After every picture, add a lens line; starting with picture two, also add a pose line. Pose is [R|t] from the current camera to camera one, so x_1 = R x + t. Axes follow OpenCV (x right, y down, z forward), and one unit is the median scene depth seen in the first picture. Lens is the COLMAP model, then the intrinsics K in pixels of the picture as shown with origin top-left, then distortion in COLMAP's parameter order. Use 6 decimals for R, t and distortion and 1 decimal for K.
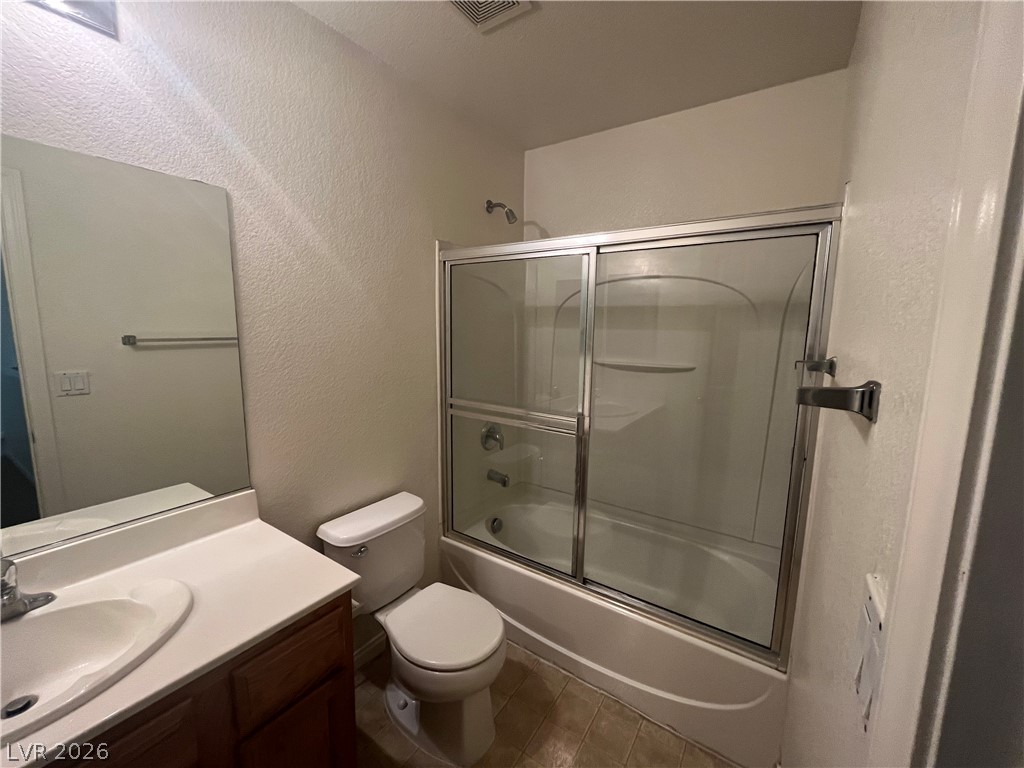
lens RADIAL K [[415.8, 0, 510.5], [0, 415.8, 384.7], [0, 0, 1]] dist [-0.002248, 0.000186]
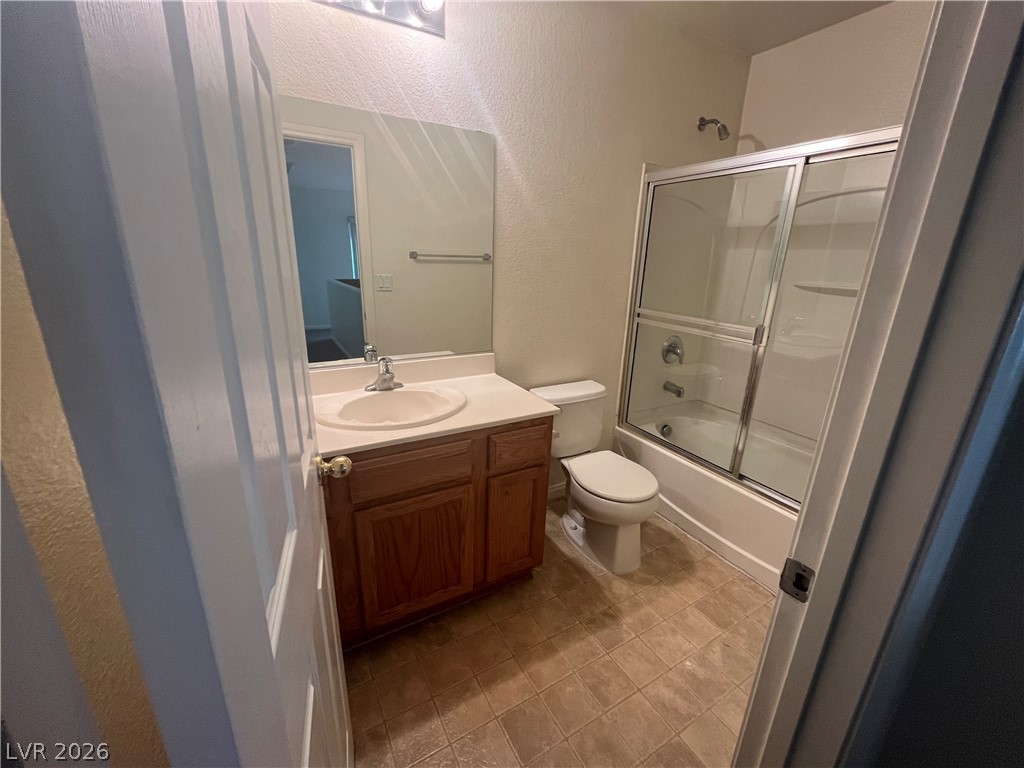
lens RADIAL K [[415.8, 0, 510.5], [0, 415.8, 384.7], [0, 0, 1]] dist [-0.002248, 0.000186]
pose [[0.899019, 0.141370, -0.414463, 0.045219], [-0.078661, 0.983196, 0.164734, 0.080214], [0.430787, -0.115497, 0.895032, -0.216029]]
